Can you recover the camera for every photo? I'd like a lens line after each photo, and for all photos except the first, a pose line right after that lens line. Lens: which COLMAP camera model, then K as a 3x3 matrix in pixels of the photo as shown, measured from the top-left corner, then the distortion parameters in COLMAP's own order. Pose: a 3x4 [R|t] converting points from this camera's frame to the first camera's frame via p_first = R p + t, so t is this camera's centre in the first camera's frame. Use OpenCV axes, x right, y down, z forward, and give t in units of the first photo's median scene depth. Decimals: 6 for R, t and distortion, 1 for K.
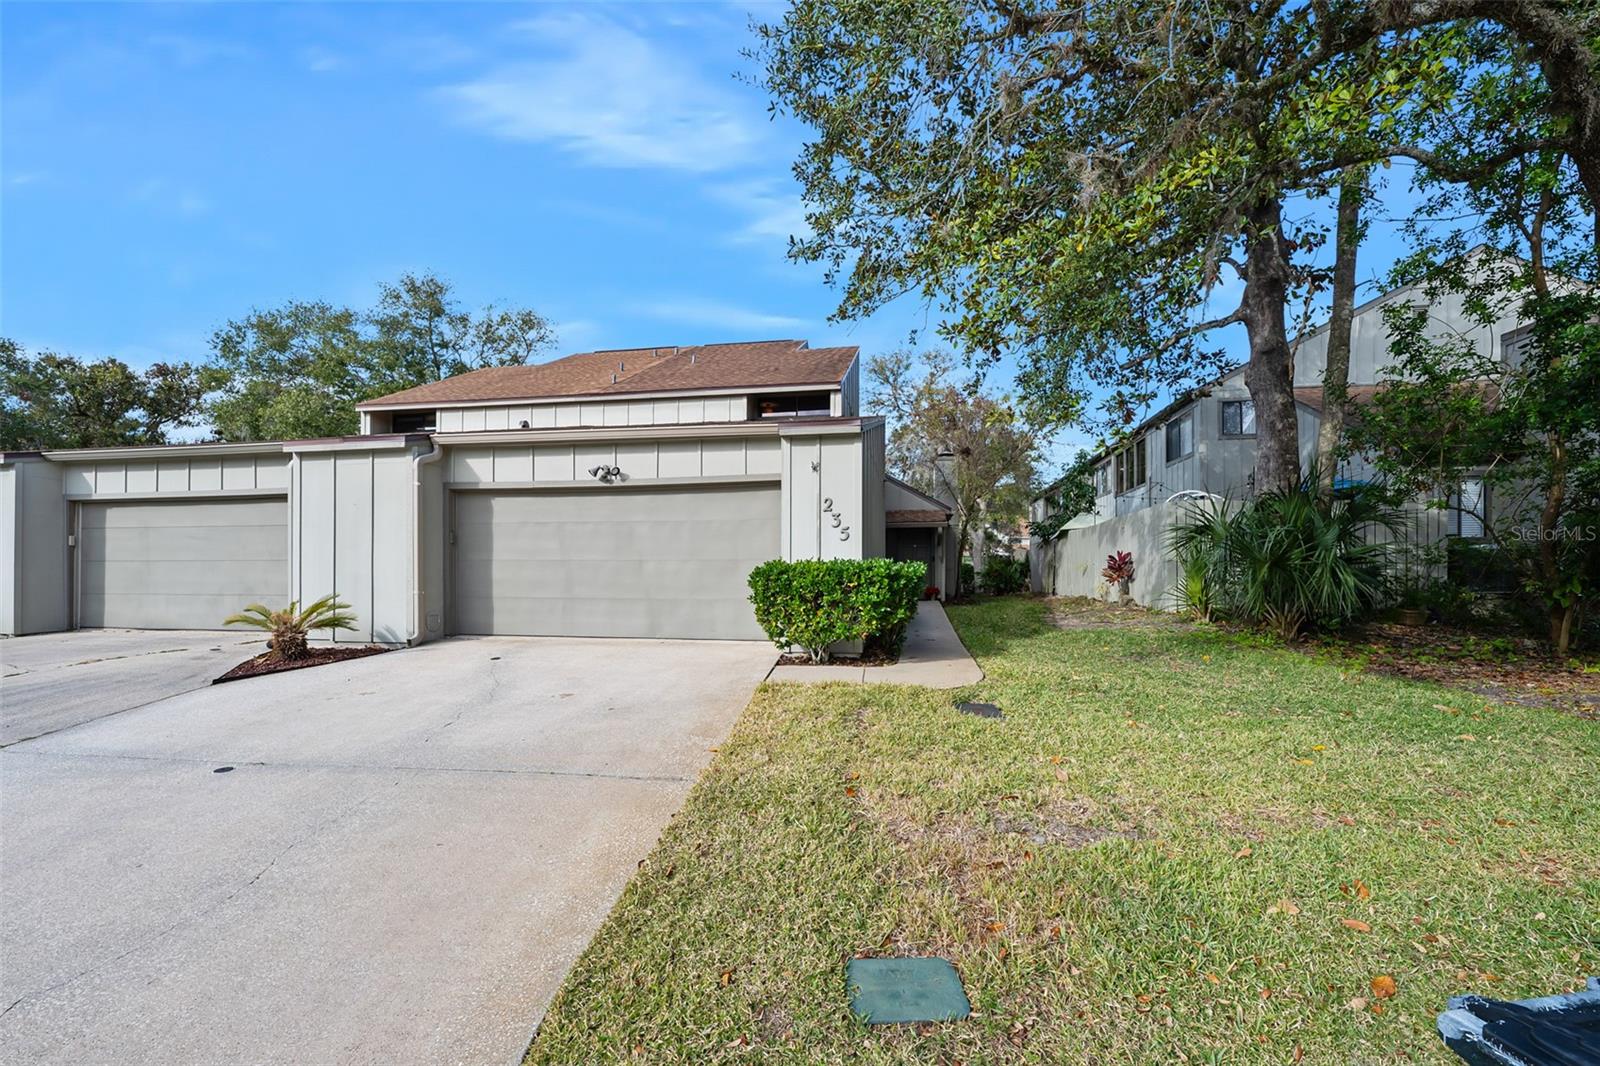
lens RADIAL K [[653.0, 0, 804.0], [0, 653.0, 562.1], [0, 0, 1]] dist [-0.000043, -0.001698]
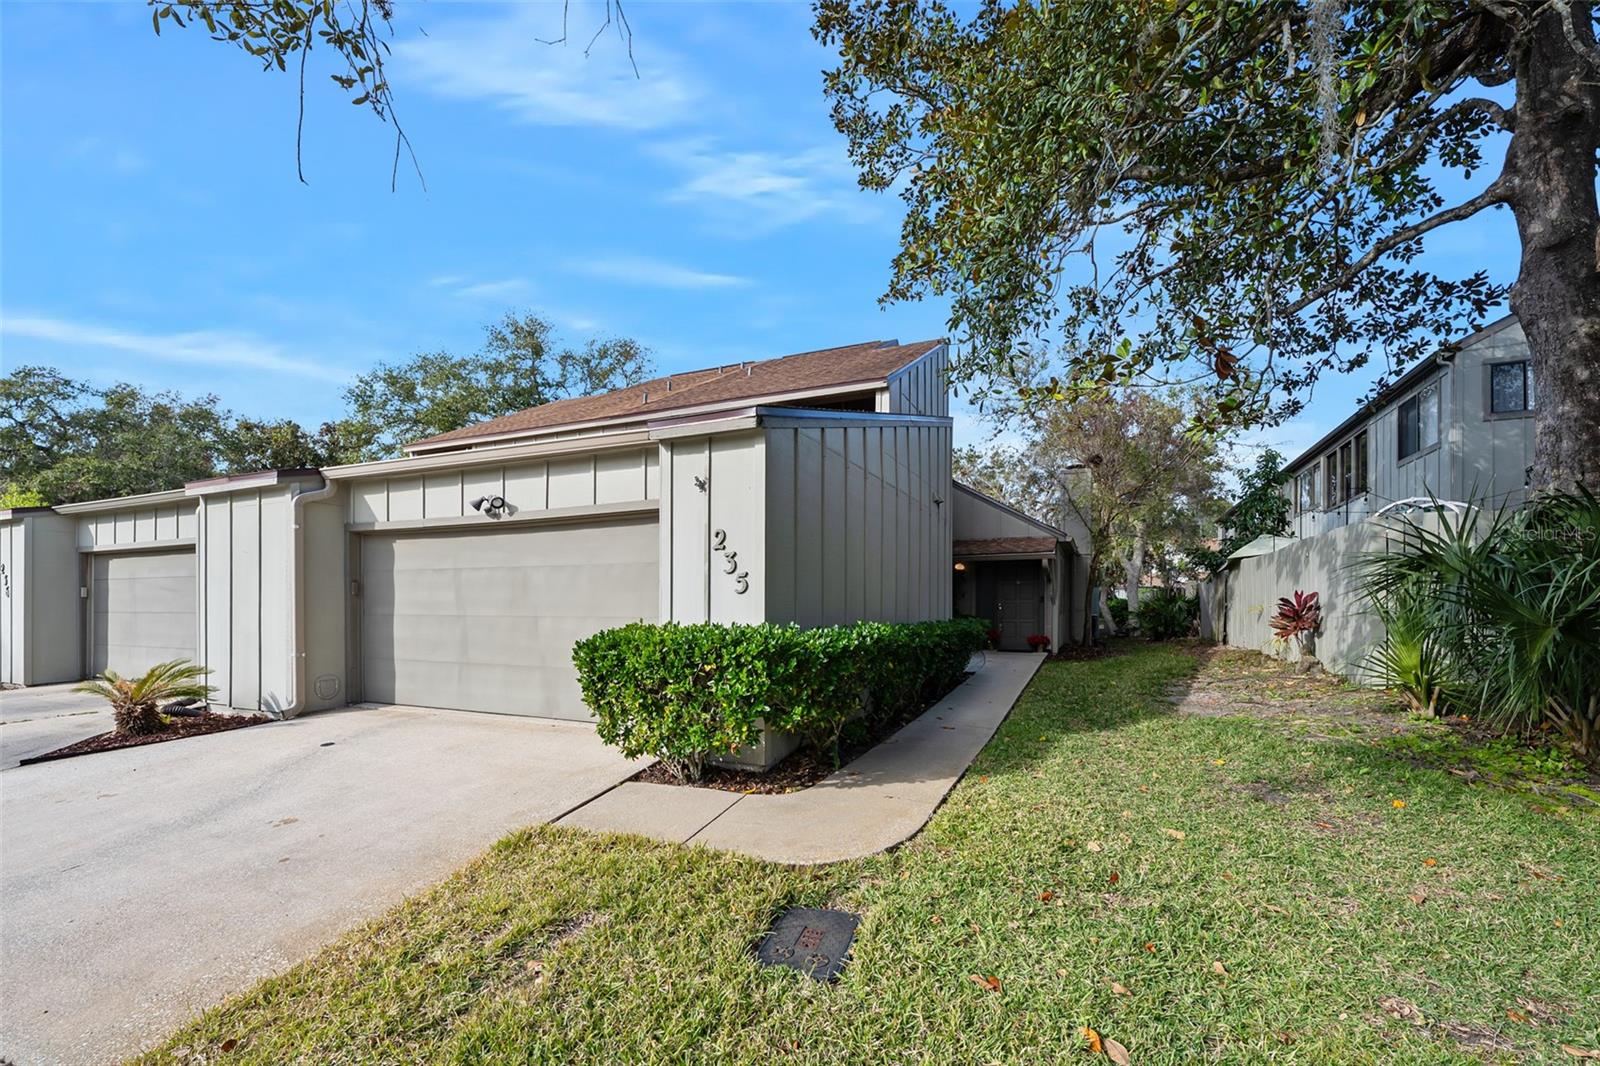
lens RADIAL K [[653.0, 0, 821.7], [0, 653.0, 599.6], [0, 0, 1]] dist [-0.000043, -0.001698]
pose [[0.968001, -0.002303, -0.250934, 0.234996], [0.005634, 0.999905, 0.012558, -0.026651], [0.250881, -0.013570, 0.967923, 0.291484]]
